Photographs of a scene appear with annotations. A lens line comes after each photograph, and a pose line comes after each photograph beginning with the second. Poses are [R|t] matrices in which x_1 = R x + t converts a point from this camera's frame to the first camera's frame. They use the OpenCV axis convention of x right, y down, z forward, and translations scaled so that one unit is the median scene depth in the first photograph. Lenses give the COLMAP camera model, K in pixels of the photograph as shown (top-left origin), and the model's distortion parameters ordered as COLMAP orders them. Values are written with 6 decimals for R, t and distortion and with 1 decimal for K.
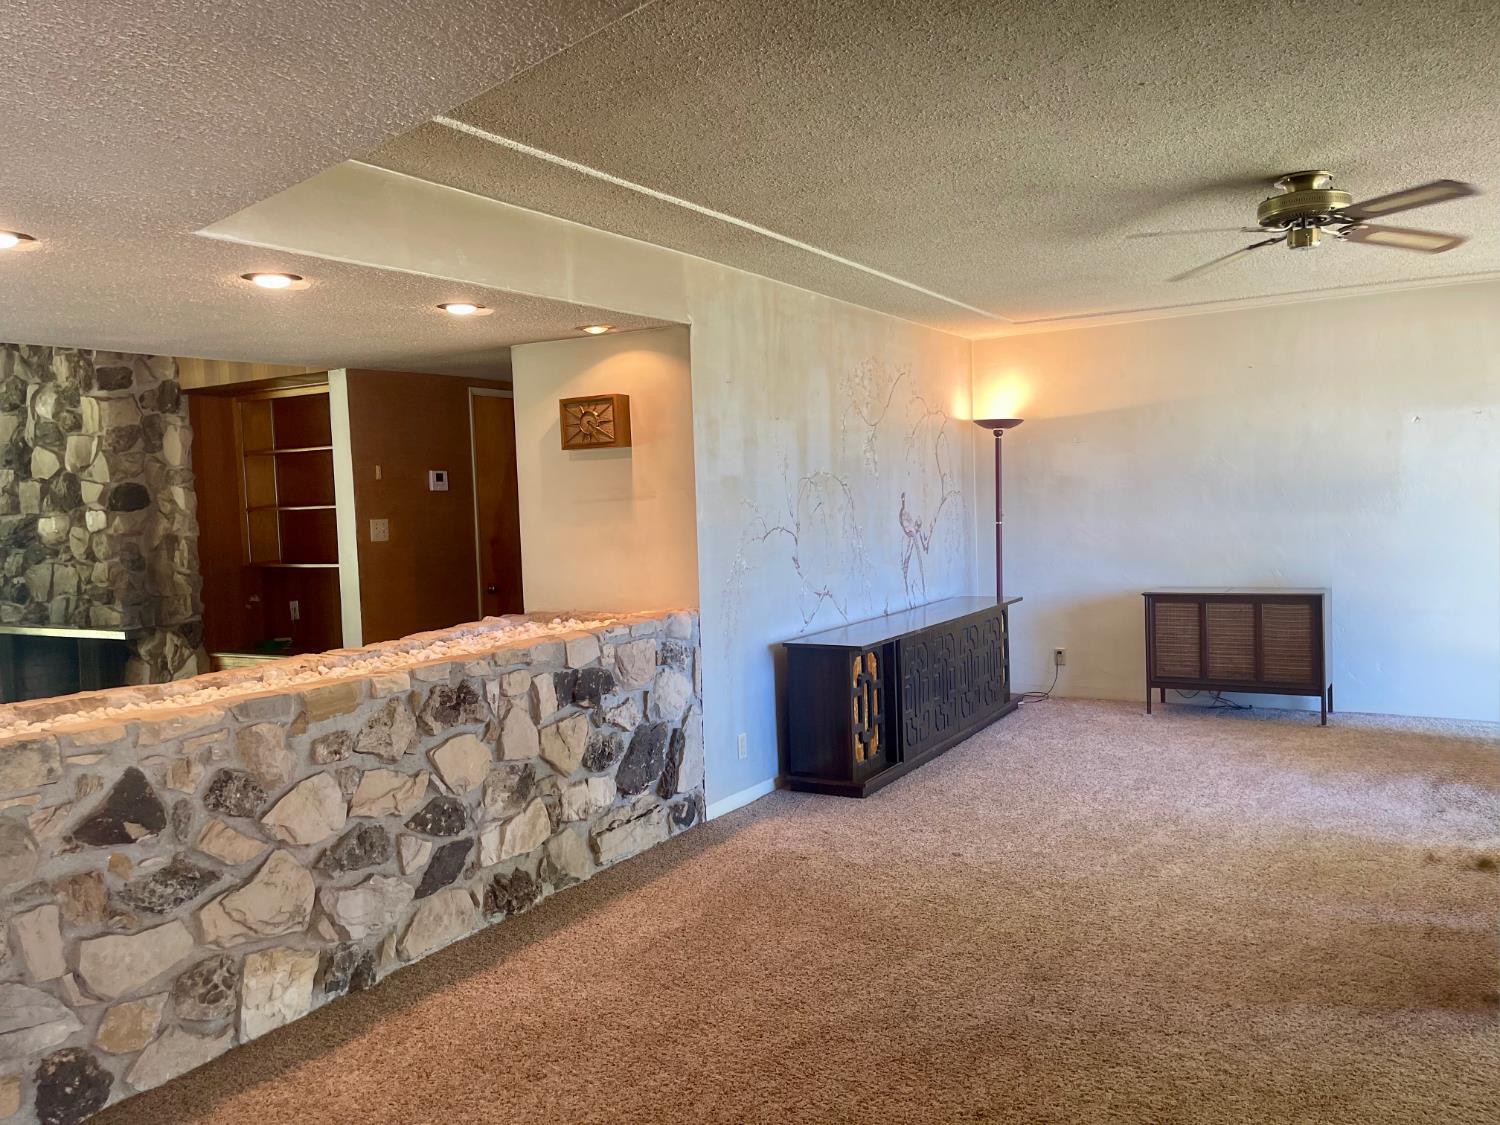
lens RADIAL K [[1141.0, 0, 751.1], [0, 1141.0, 577.6], [0, 0, 1]] dist [0.087172, -0.109847]
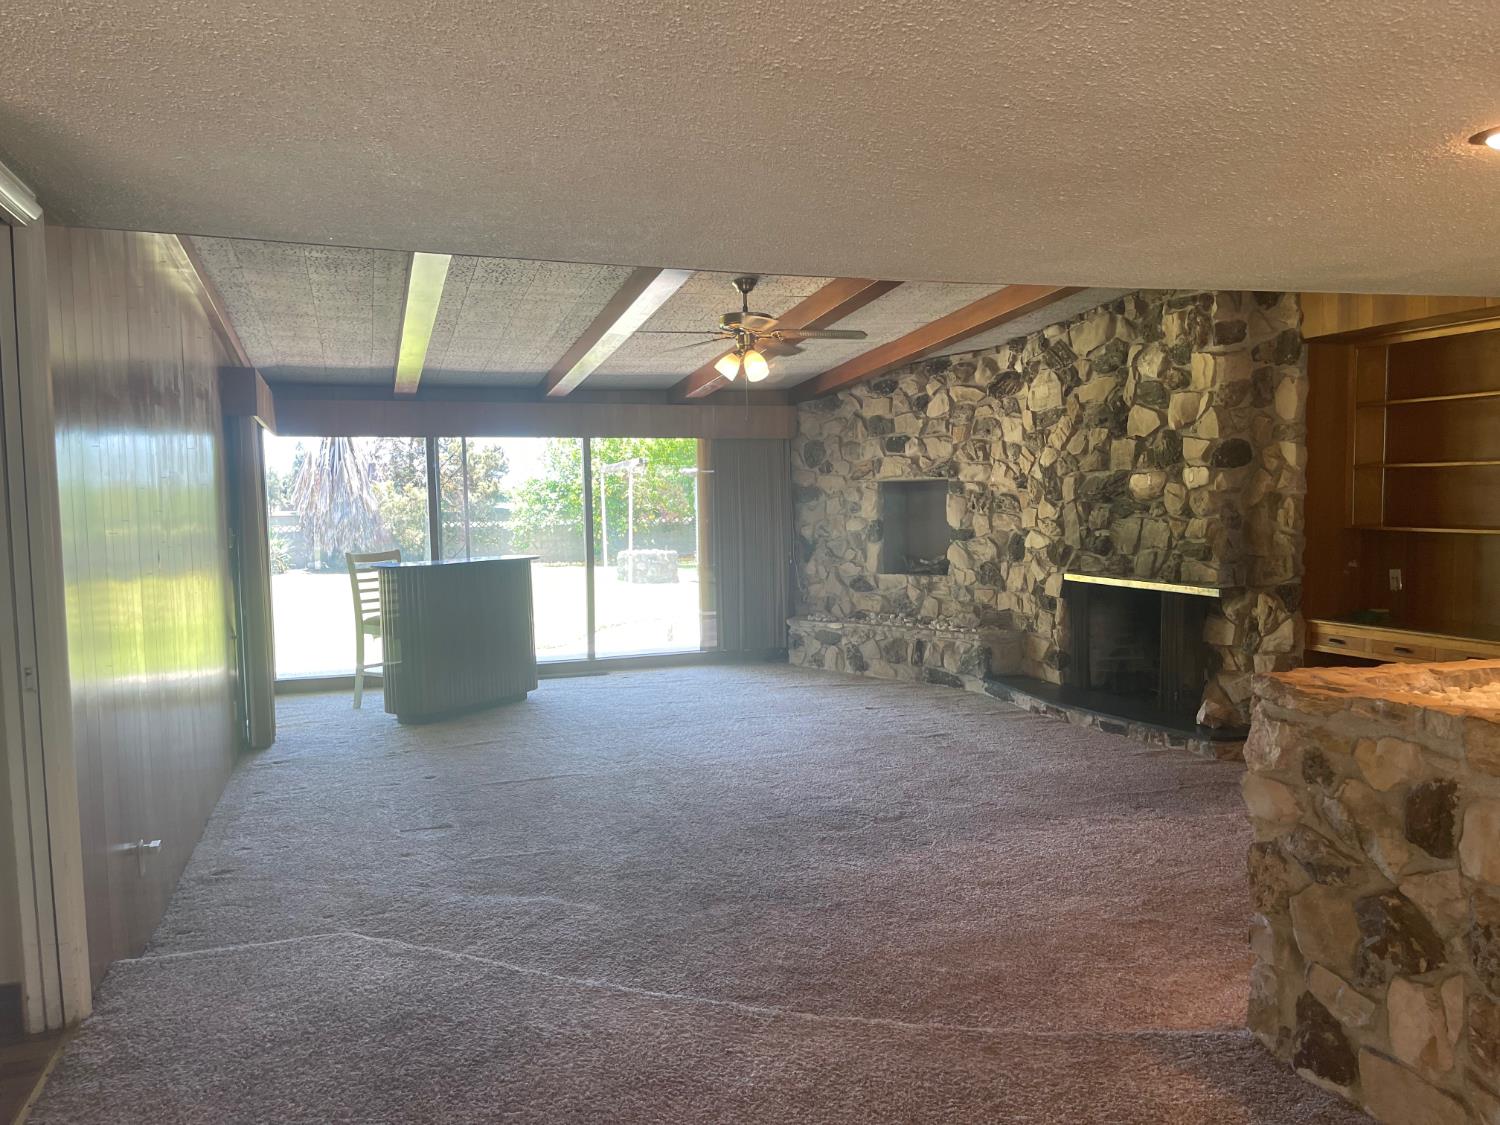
lens RADIAL K [[1141.0, 0, 751.1], [0, 1141.0, 577.6], [0, 0, 1]] dist [0.087172, -0.109847]
pose [[0.771110, 0.070177, -0.632822, -0.285011], [-0.053694, 0.997534, 0.045194, 0.017234], [0.634434, -0.000871, 0.772977, -0.022715]]
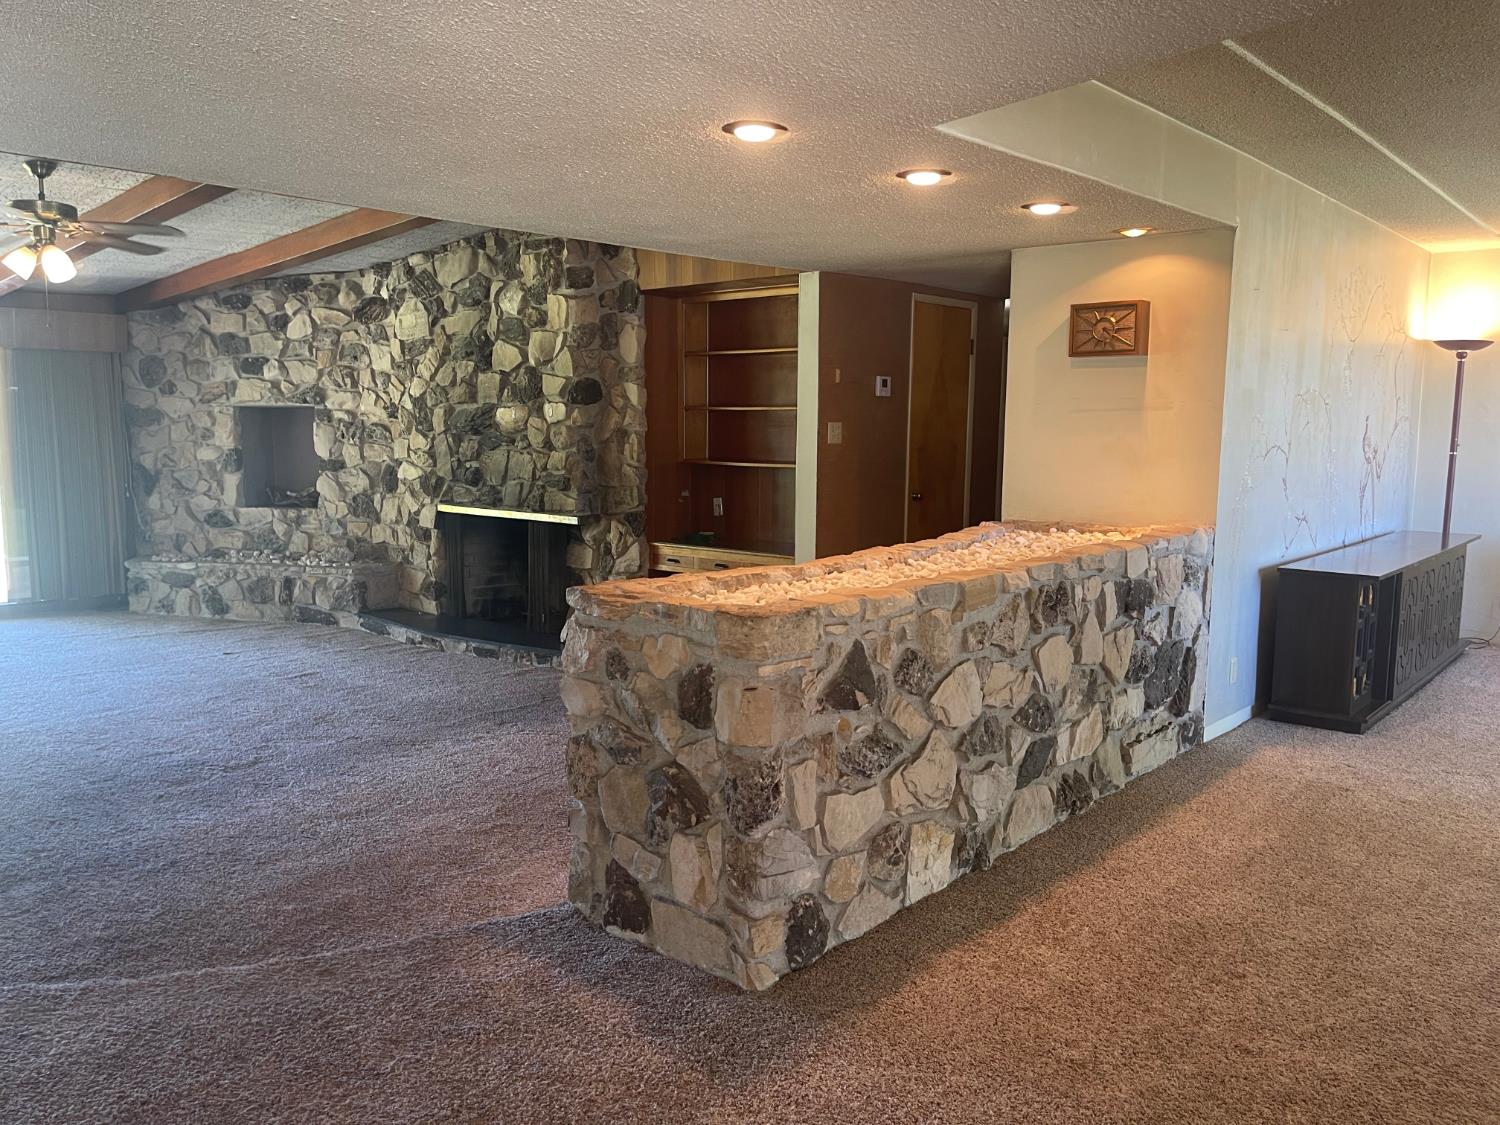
lens RADIAL K [[1140.9, 0, 755.0], [0, 1140.9, 566.3], [0, 0, 1]] dist [0.079572, -0.108007]
pose [[0.984758, 0.064128, -0.161676, -0.258091], [-0.054306, 0.996442, 0.064460, 0.018671], [0.165235, -0.054698, 0.984736, -0.026131]]
